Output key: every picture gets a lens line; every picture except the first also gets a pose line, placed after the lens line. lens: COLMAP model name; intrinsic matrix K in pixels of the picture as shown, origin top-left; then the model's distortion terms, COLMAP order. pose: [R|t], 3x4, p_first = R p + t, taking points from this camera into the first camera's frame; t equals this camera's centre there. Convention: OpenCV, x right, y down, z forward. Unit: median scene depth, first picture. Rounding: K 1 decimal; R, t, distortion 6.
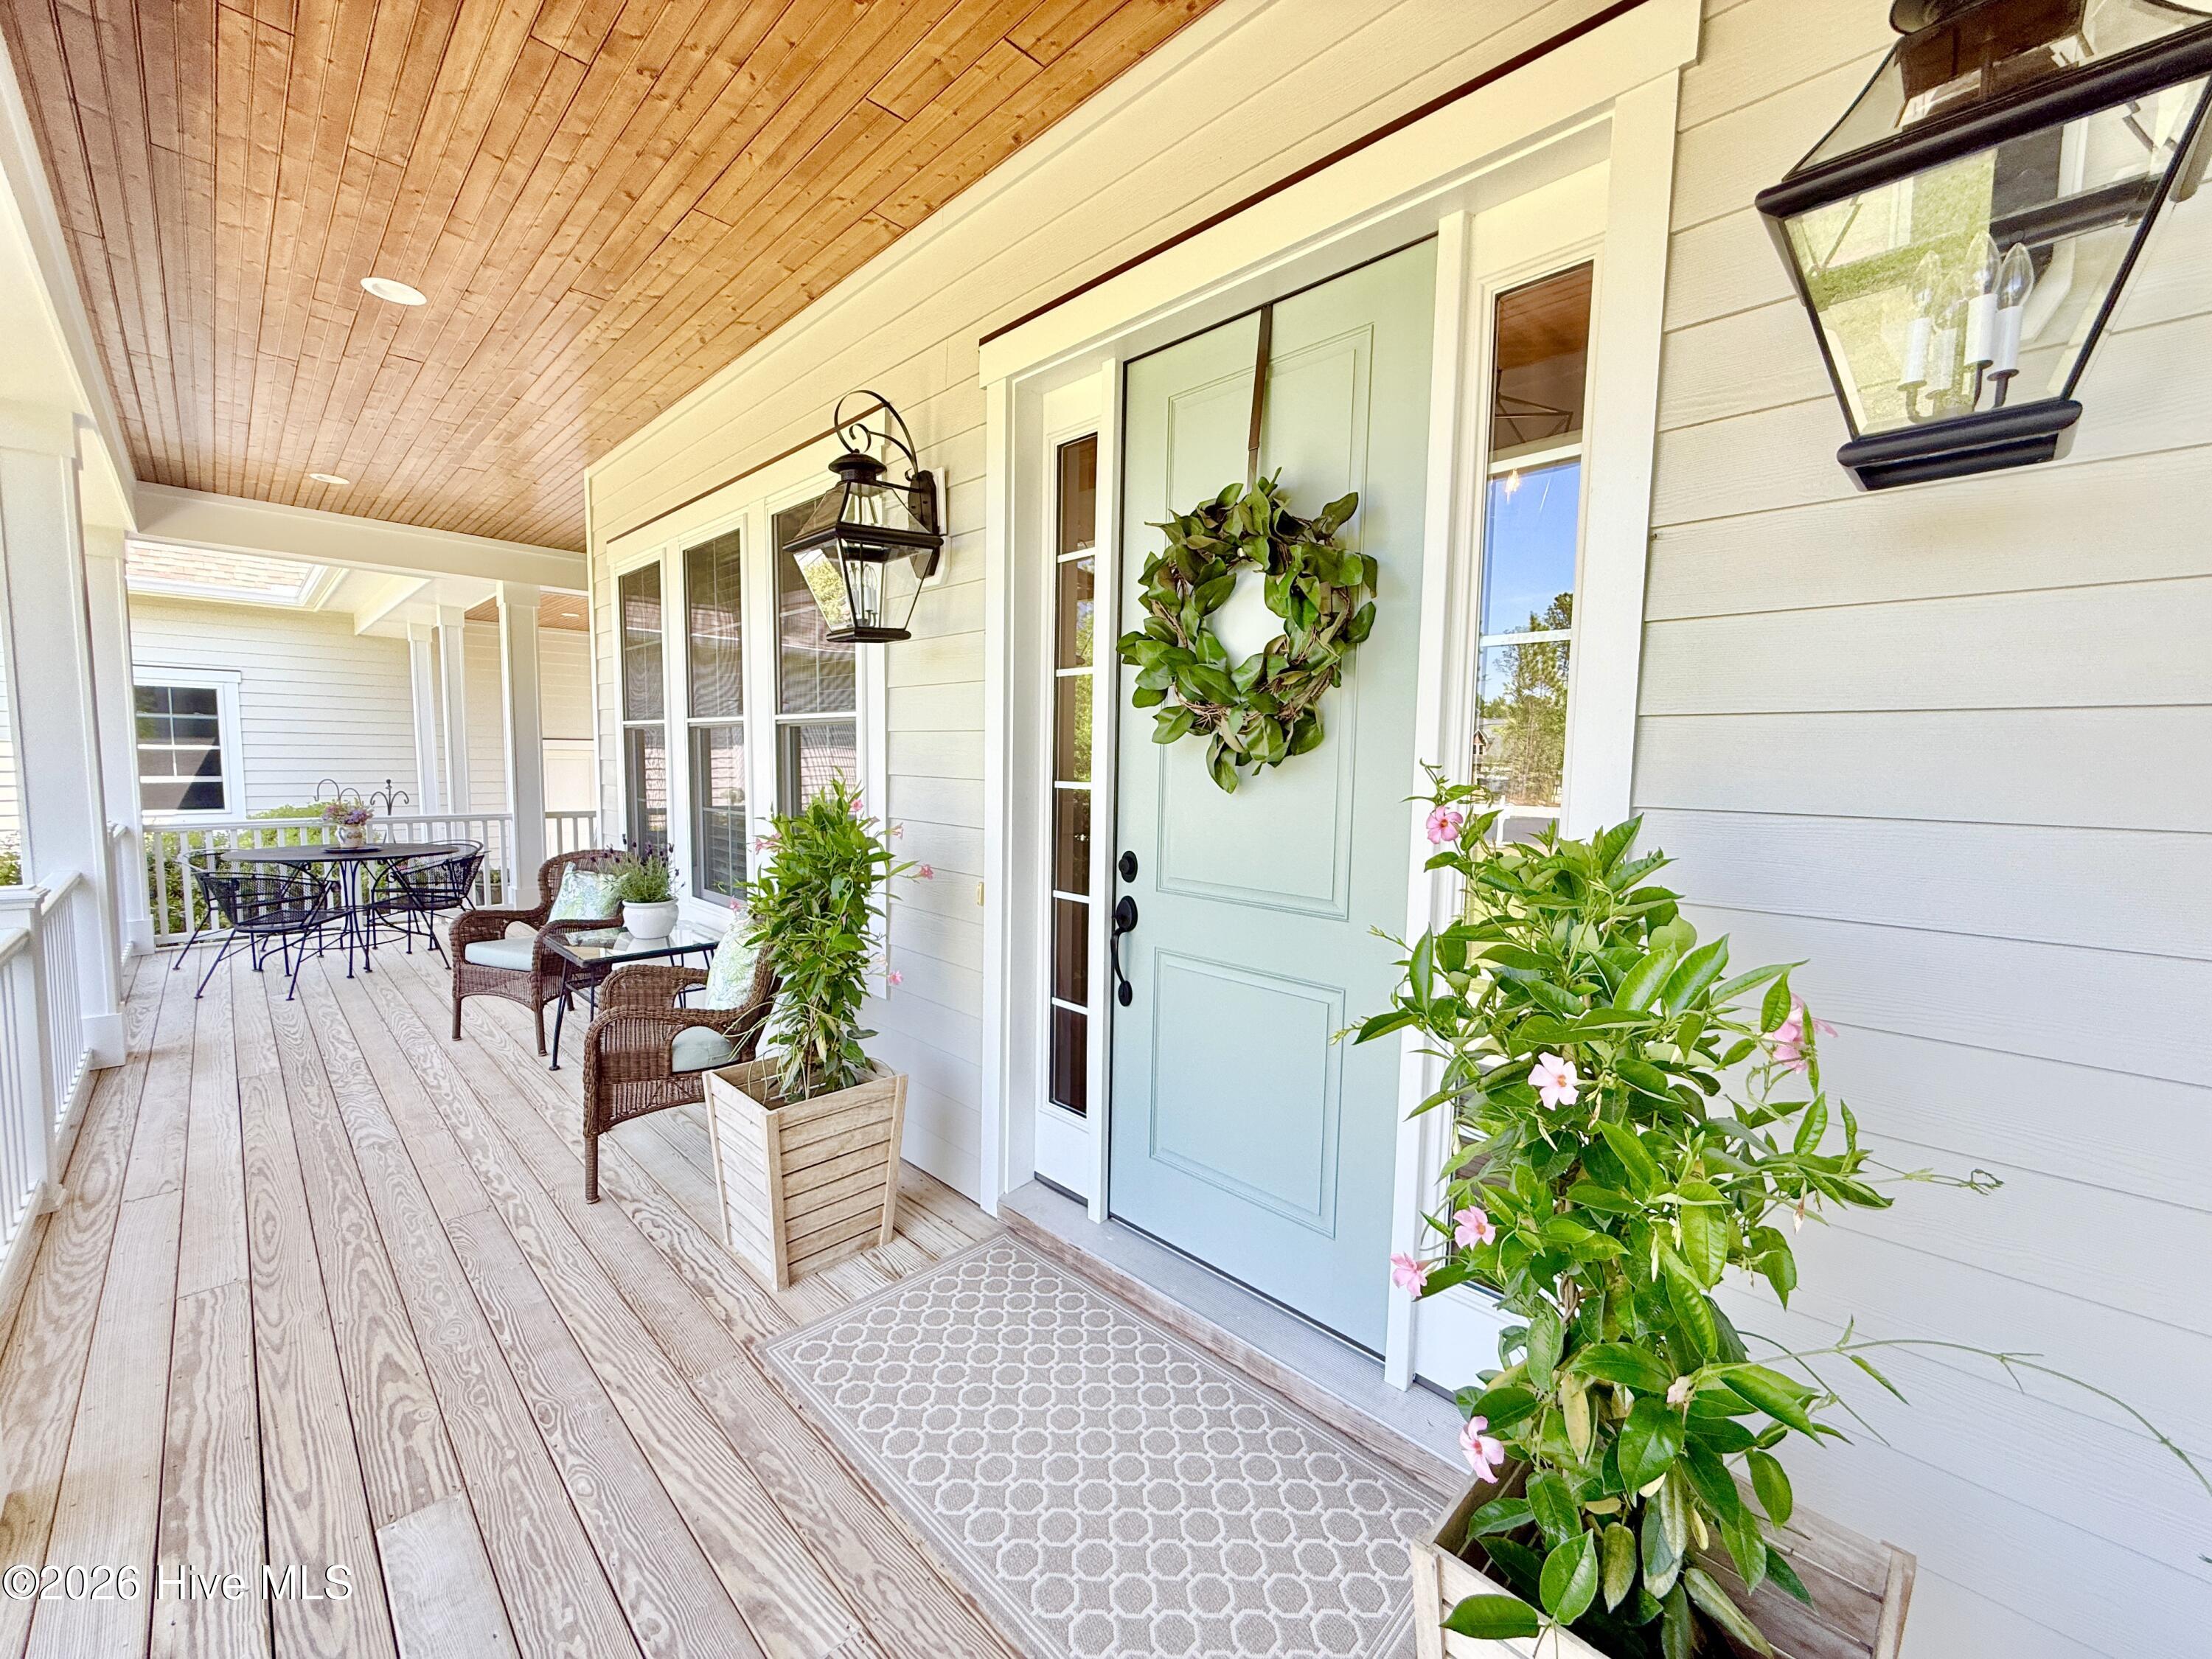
lens RADIAL K [[878.8, 0, 1120.0], [0, 878.8, 823.6], [0, 0, 1]] dist [-0.004298, 0.000877]
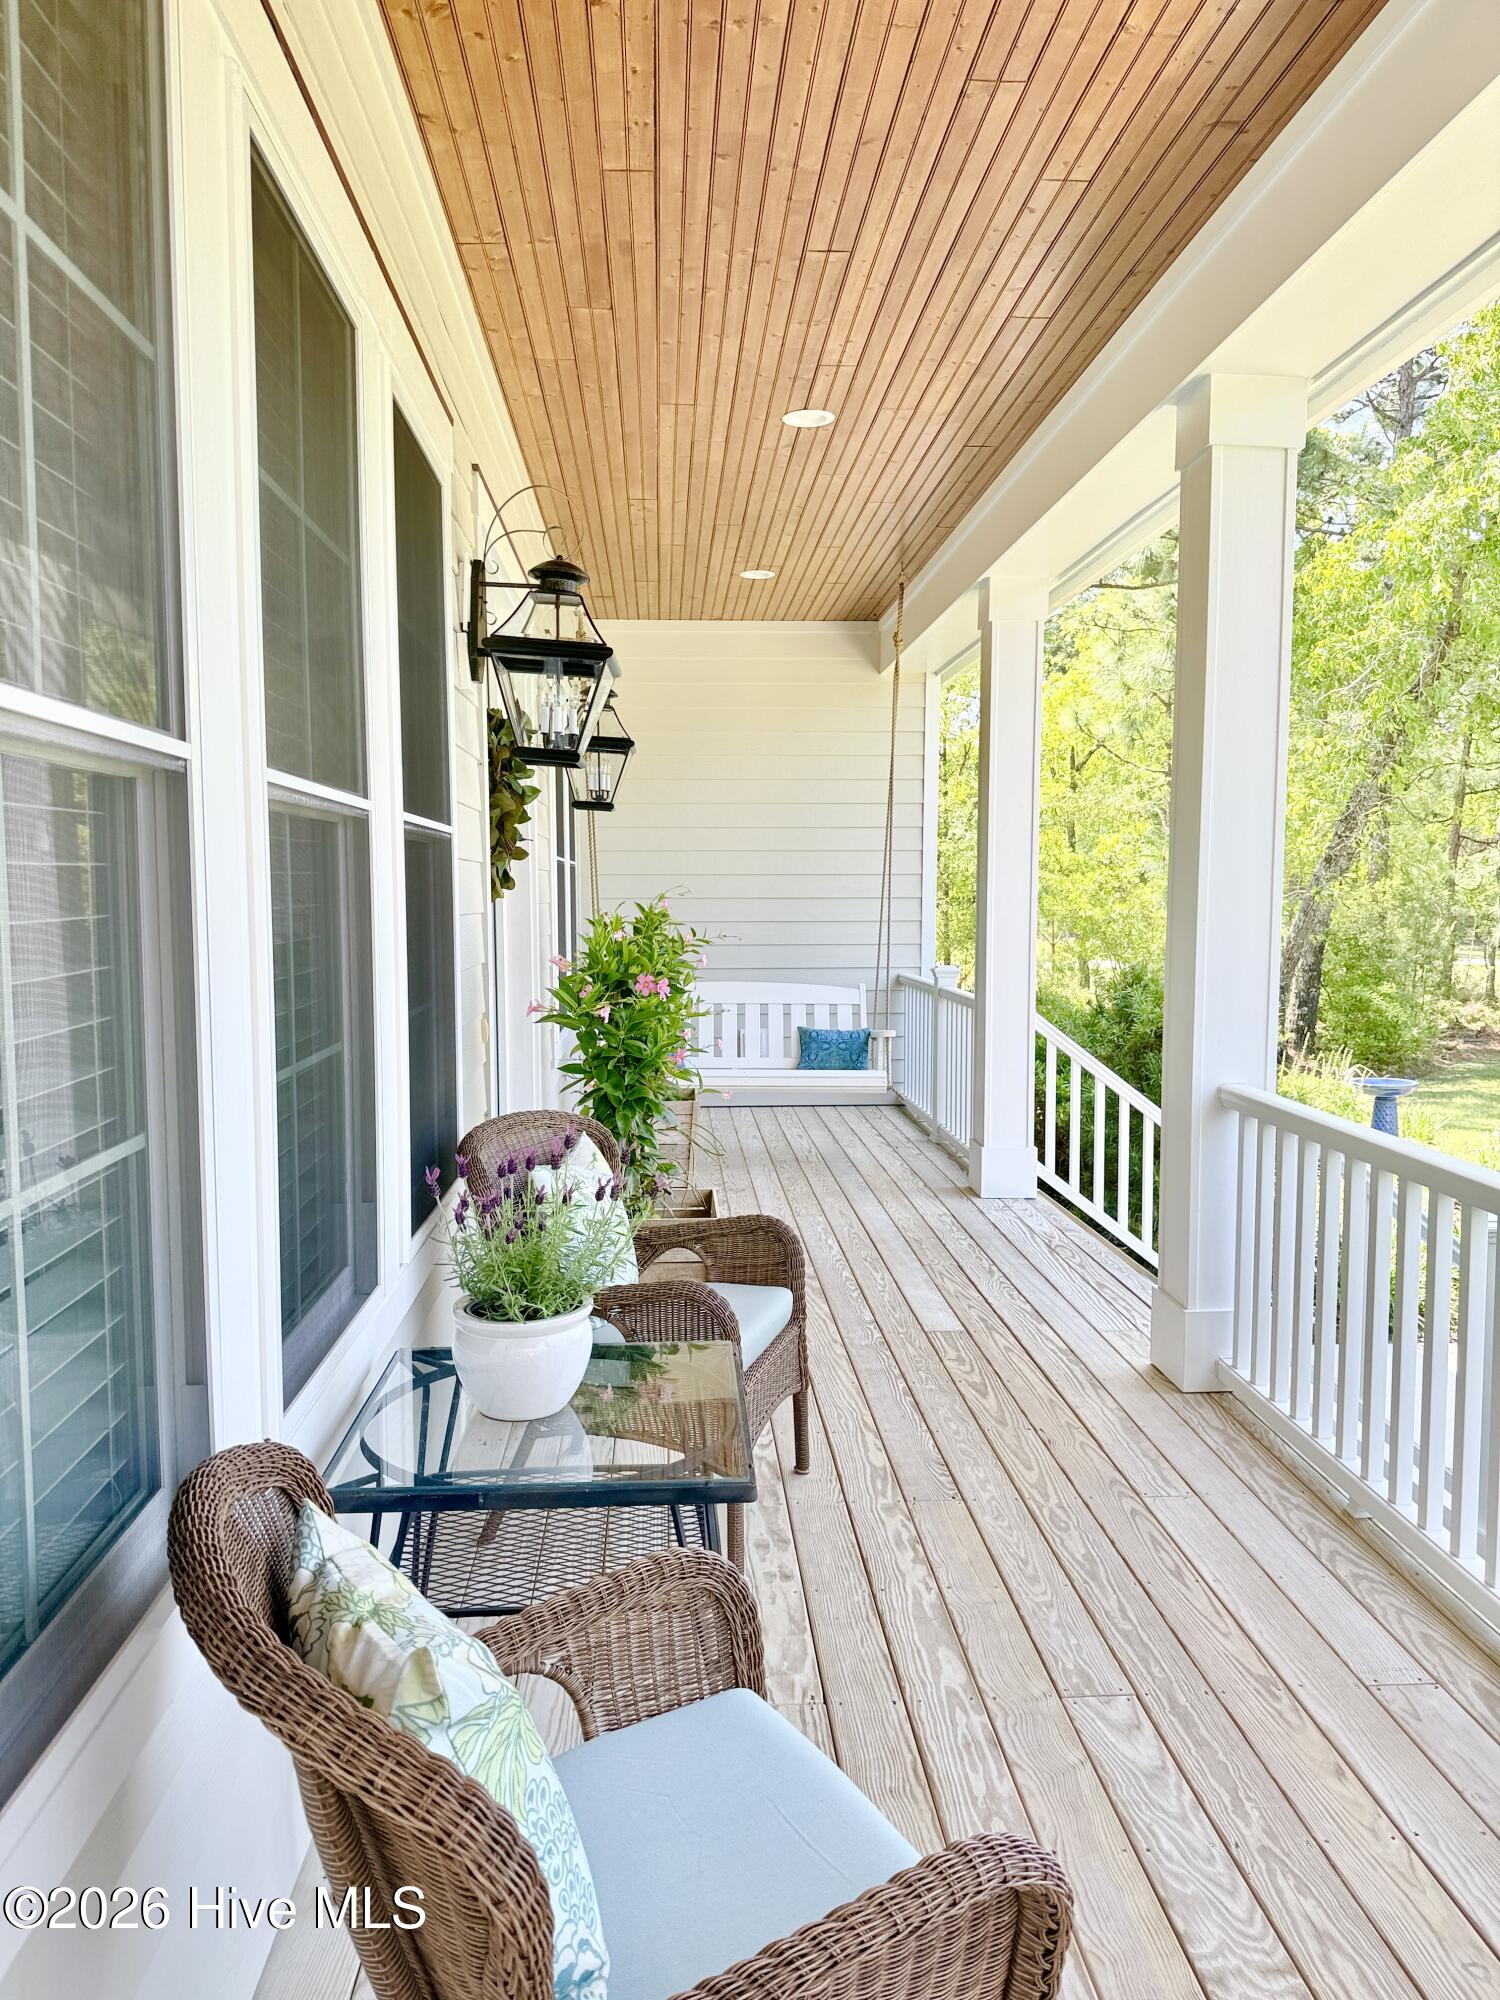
lens RADIAL K [[1411.1, 0, 724.7], [0, 1411.1, 994.3], [0, 0, 1]] dist [0.058407, -0.082064]
pose [[-0.726027, -0.063148, 0.684761, -1.450975], [0.046728, 0.988943, 0.140744, -0.167832], [-0.686077, 0.134182, -0.715048, 1.979581]]
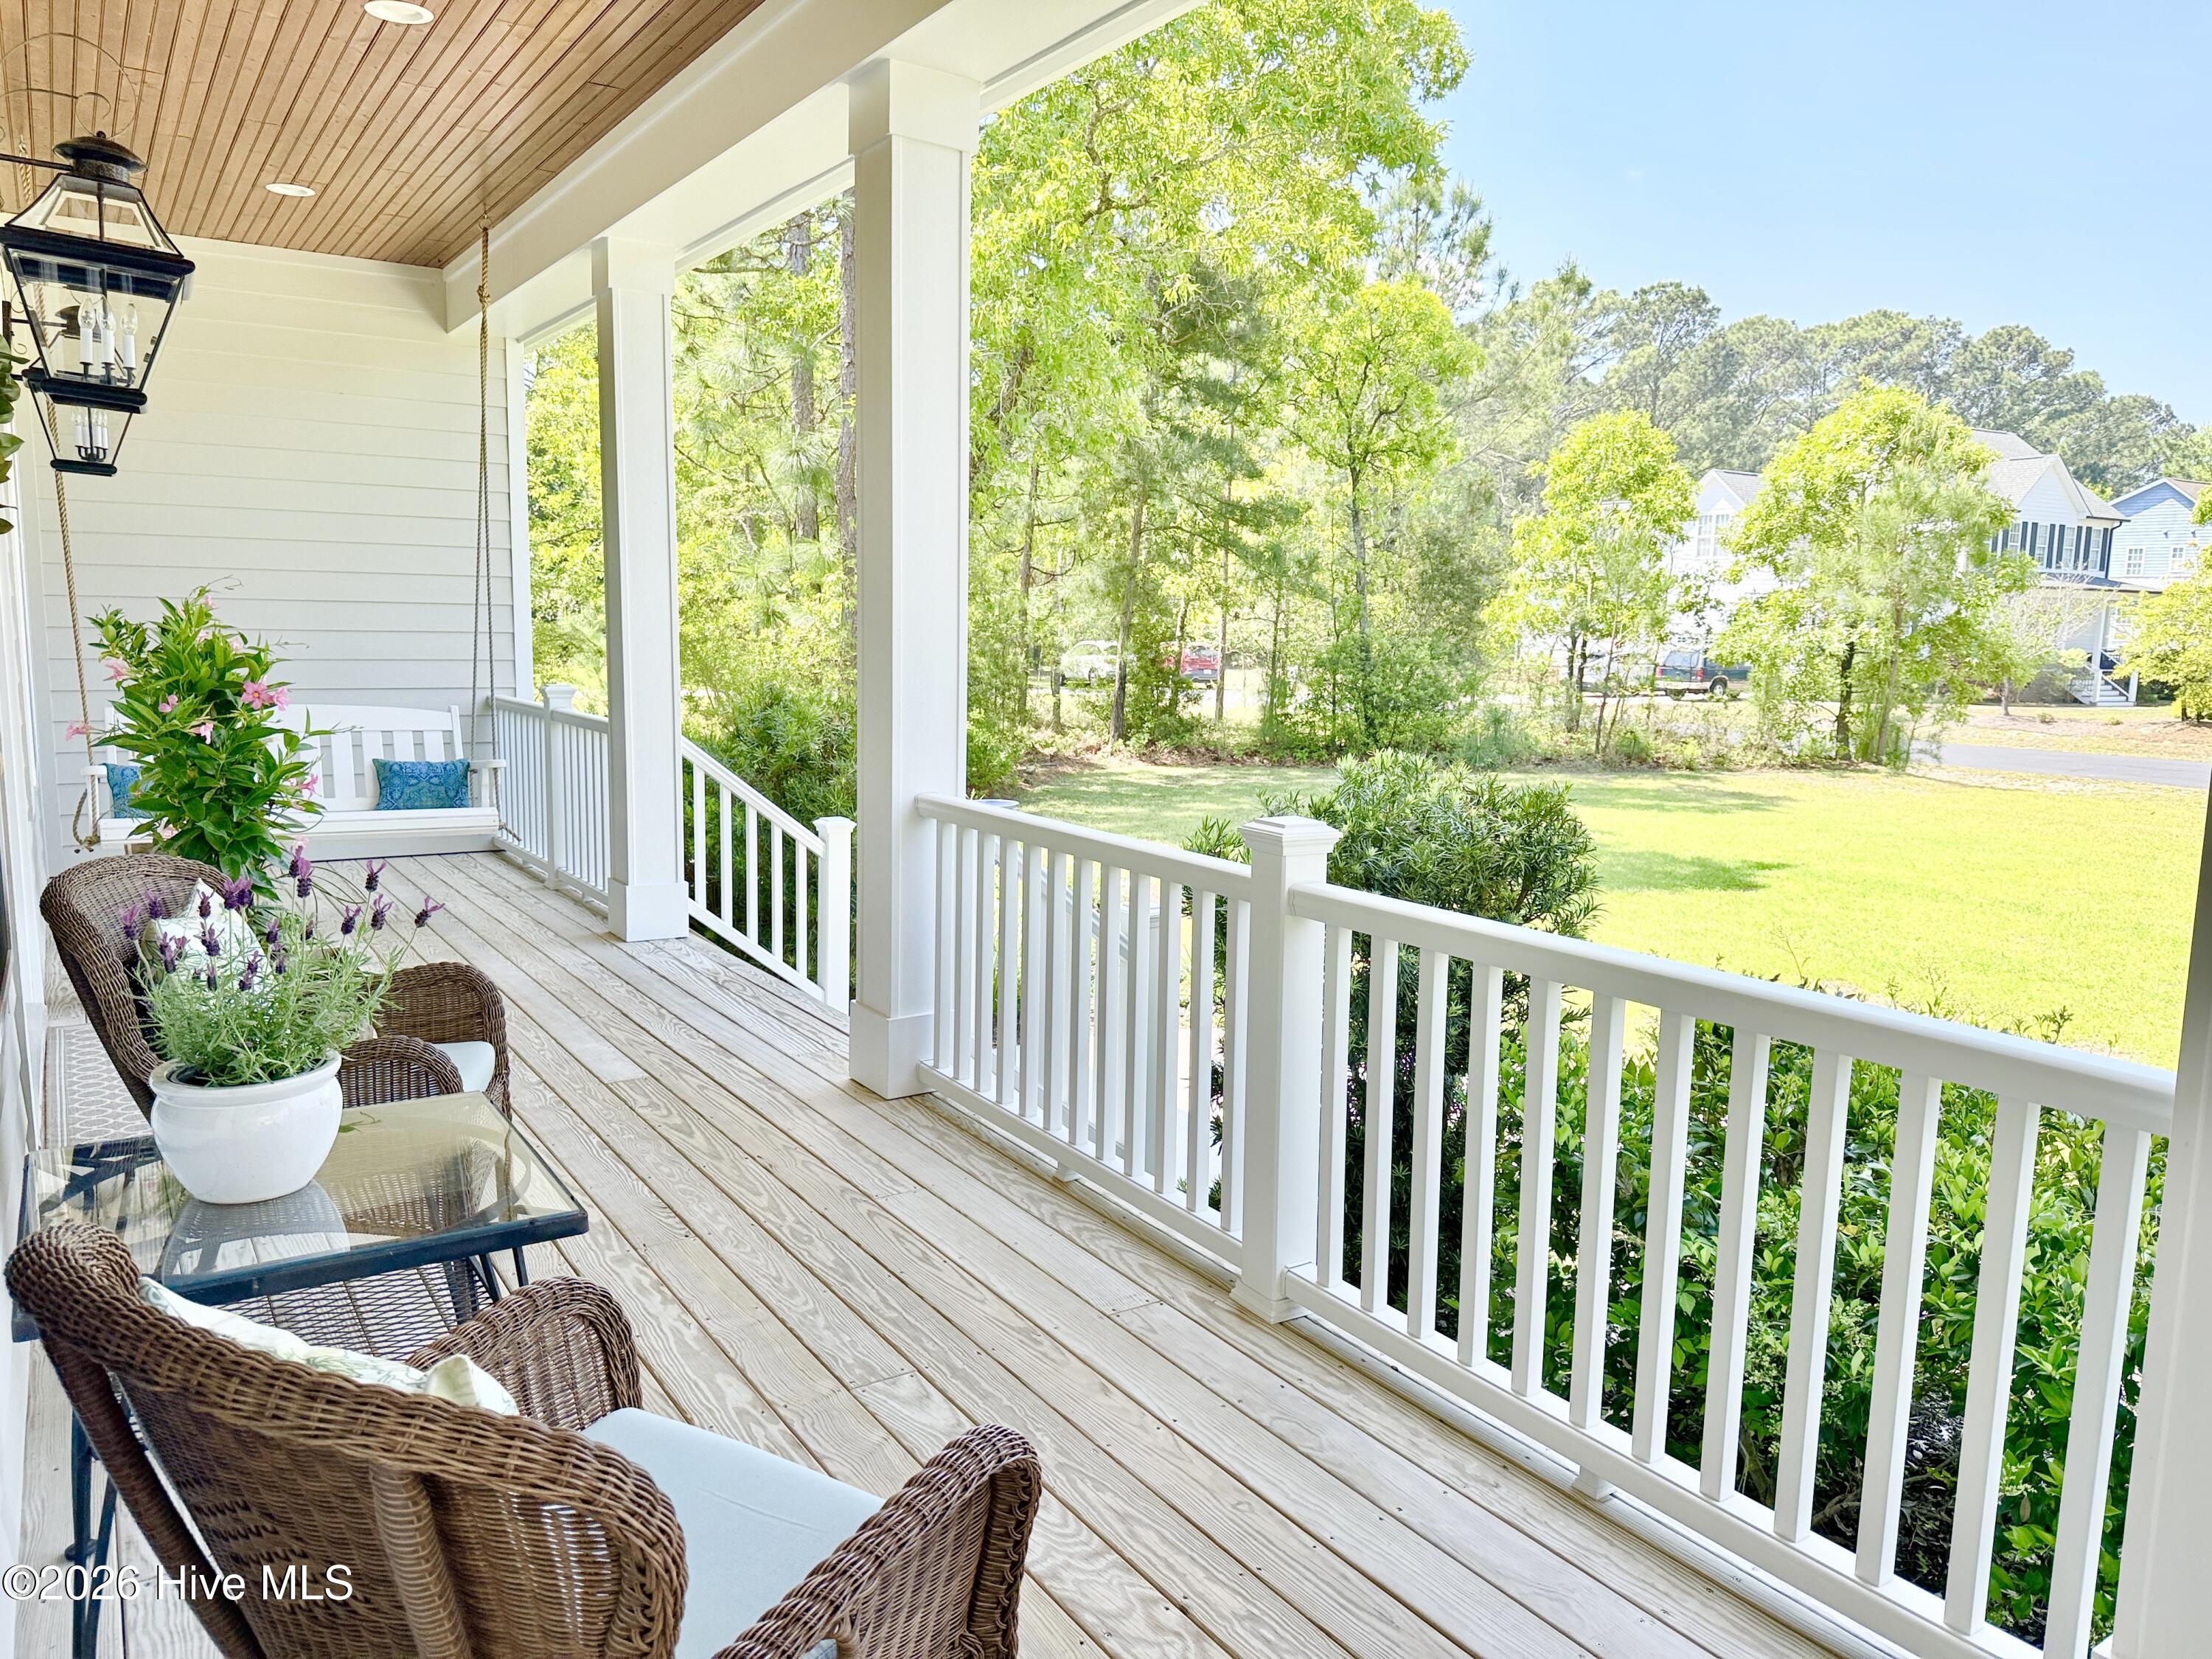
lens RADIAL K [[1560.7, 0, 1114.4], [0, 1560.7, 832.1], [0, 0, 1]] dist [0.058407, -0.082064]
pose [[-0.975488, -0.062753, 0.210916, -1.367783], [-0.016655, 0.976781, 0.213590, -0.156080], [-0.219422, 0.204842, -0.953883, 2.103196]]
